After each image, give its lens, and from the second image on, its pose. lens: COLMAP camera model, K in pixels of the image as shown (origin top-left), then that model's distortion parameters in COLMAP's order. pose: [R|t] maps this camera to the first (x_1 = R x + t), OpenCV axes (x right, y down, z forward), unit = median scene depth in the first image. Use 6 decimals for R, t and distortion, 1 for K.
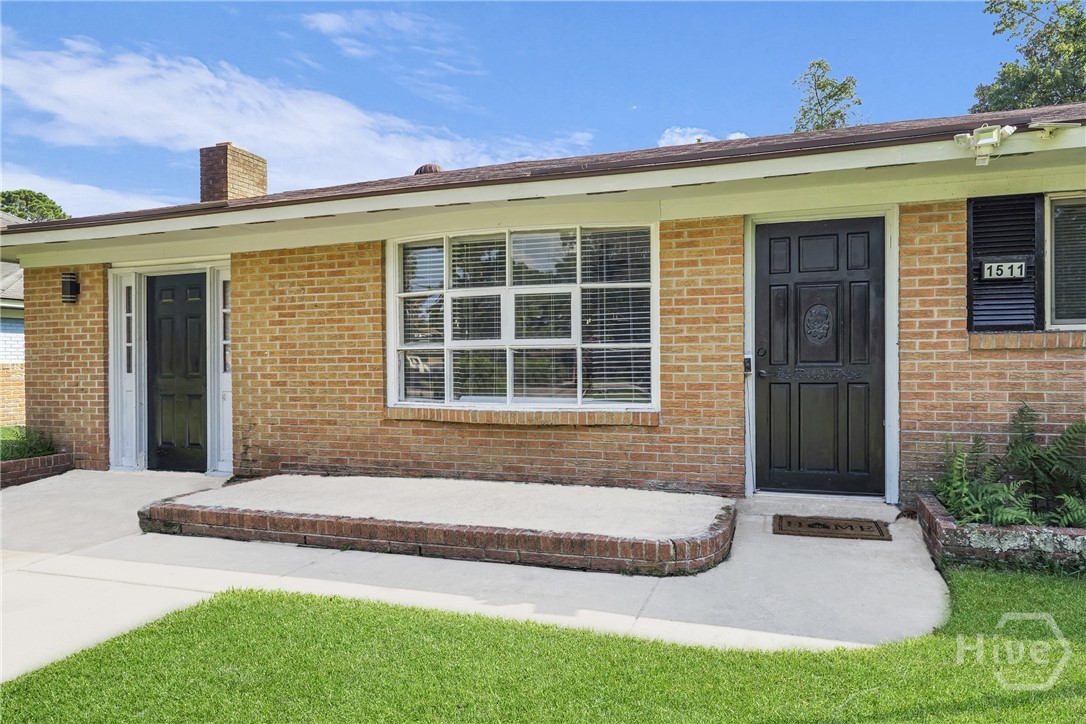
lens RADIAL K [[688.0, 0, 544.2], [0, 688.0, 366.3], [0, 0, 1]] dist [-0.004123, 0.000180]
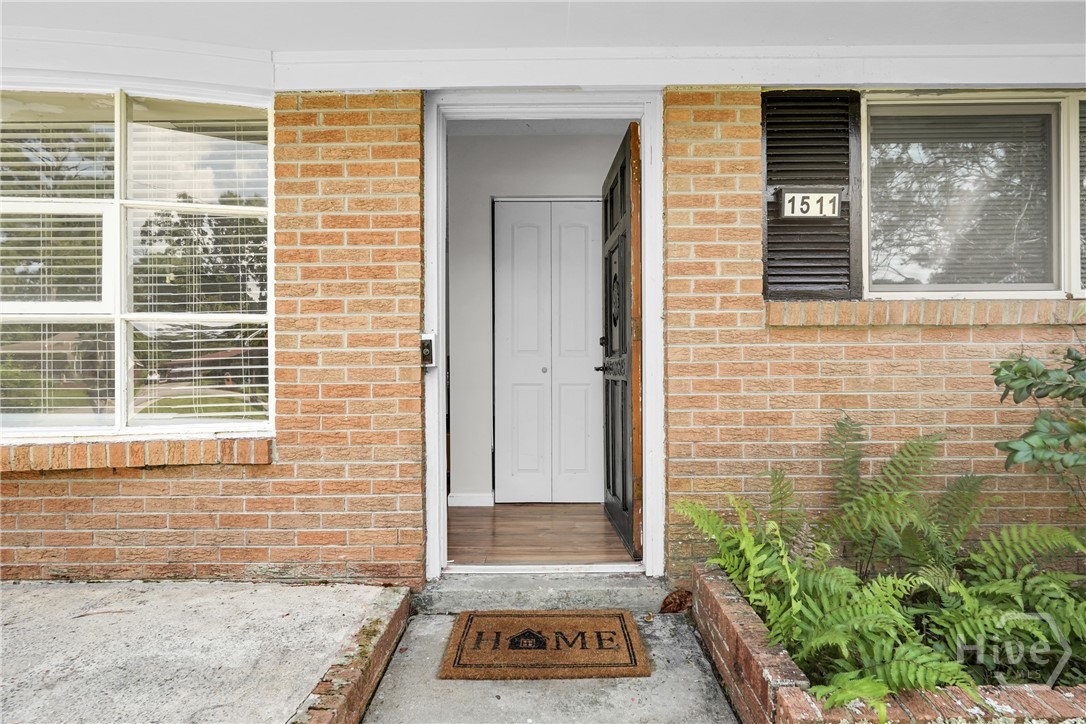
lens RADIAL K [[522.6, 0, 543.3], [0, 522.6, 365.9], [0, 0, 1]] dist [-0.001154, 0.003504]
pose [[0.945207, -0.000804, 0.326472, 0.239007], [0.002003, 0.999992, -0.003338, 0.010933], [-0.326467, 0.003809, 0.945201, 0.543790]]
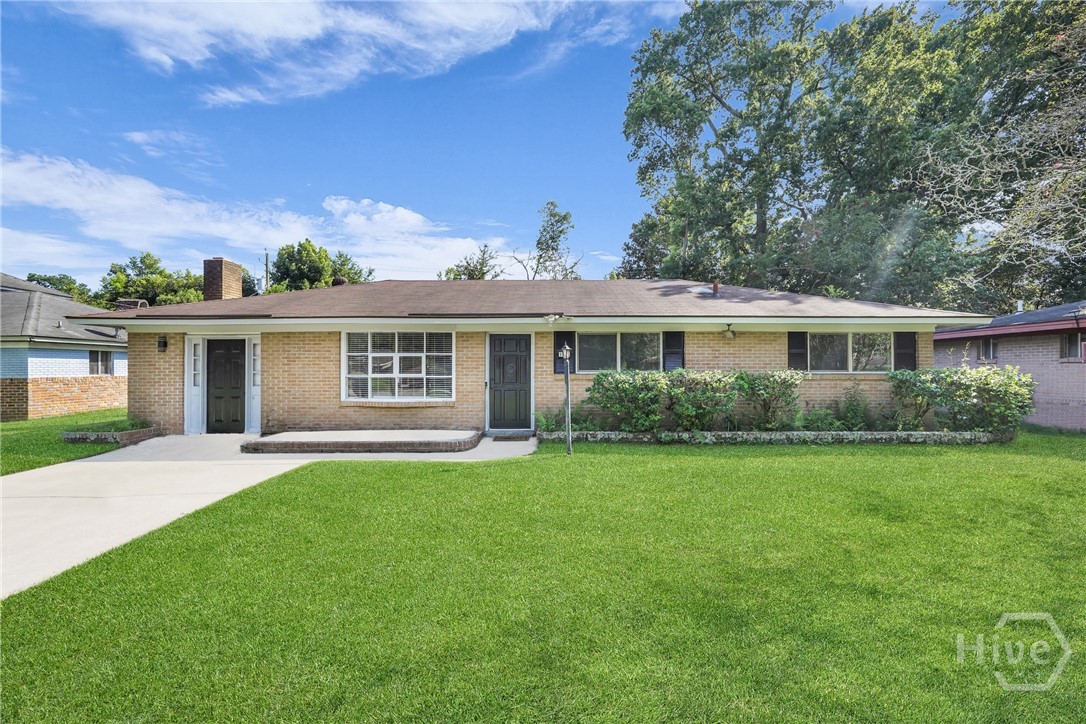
lens RADIAL K [[505.3, 0, 540.5], [0, 505.3, 366.4], [0, 0, 1]] dist [-0.005406, -0.000189]
pose [[0.949456, 0.006462, 0.313834, -0.142390], [-0.004342, 0.999963, -0.007452, -0.058858], [-0.313871, 0.005713, 0.949448, -1.024492]]
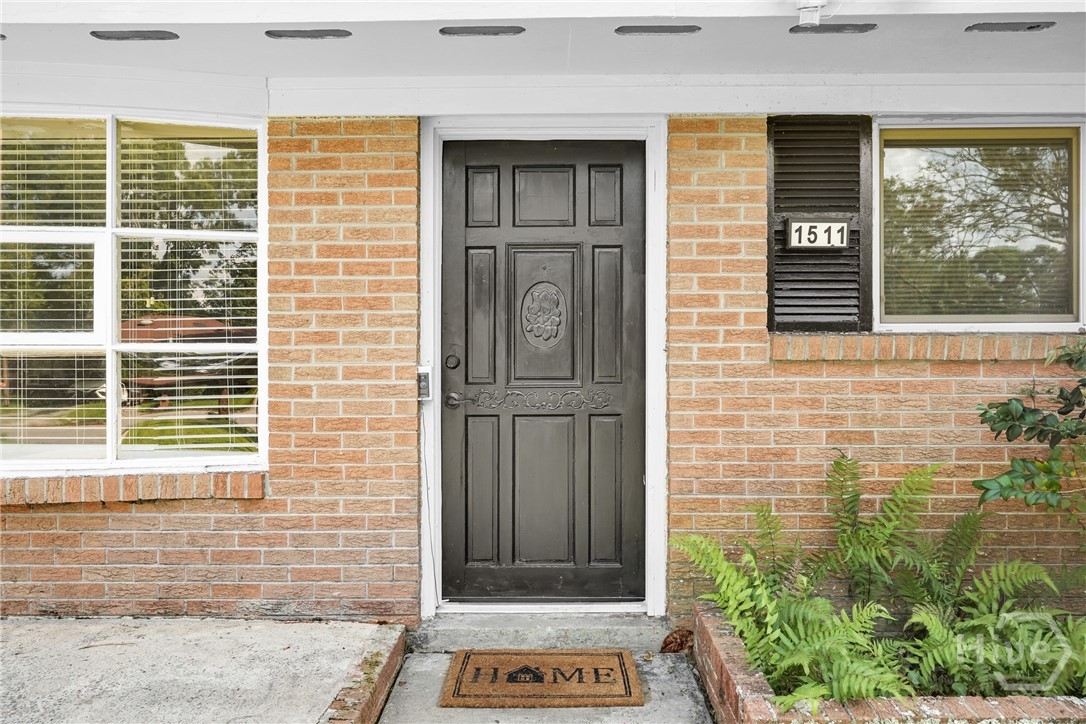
lens RADIAL K [[720.7, 0, 544.6], [0, 720.7, 363.2], [0, 0, 1]] dist [0.002605, 0.000896]
pose [[0.946448, 0.002567, 0.322847, 0.194465], [-0.002069, 0.999996, -0.001886, -0.018279], [-0.322851, 0.001117, 0.946449, 0.402806]]
